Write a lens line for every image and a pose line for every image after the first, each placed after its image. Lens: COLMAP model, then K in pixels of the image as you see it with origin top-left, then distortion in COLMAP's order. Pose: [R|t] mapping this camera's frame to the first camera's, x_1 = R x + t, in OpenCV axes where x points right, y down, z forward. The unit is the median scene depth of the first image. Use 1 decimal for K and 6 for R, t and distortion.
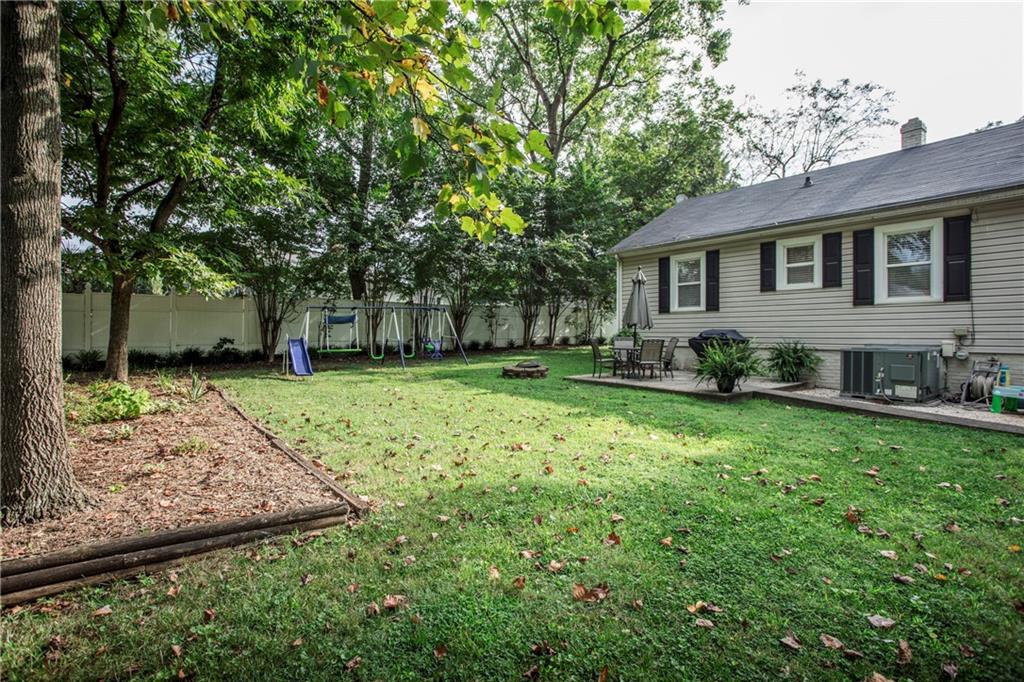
lens RADIAL K [[531.7, 0, 516.5], [0, 531.7, 341.8], [0, 0, 1]] dist [-0.000667, 0.001395]
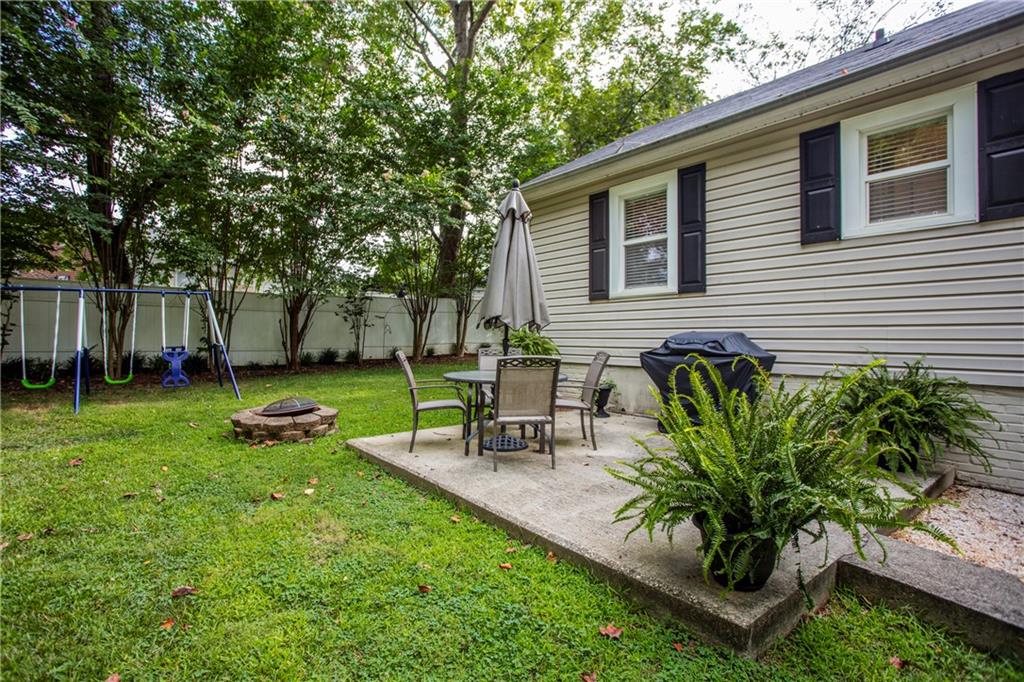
lens RADIAL K [[531.7, 0, 507.1], [0, 531.7, 339.2], [0, 0, 1]] dist [-0.000667, 0.001395]
pose [[0.999895, 0.002345, 0.014318, 0.198721], [-0.002149, 0.999904, -0.013660, -0.010057], [-0.014349, 0.013628, 0.999804, 0.532122]]
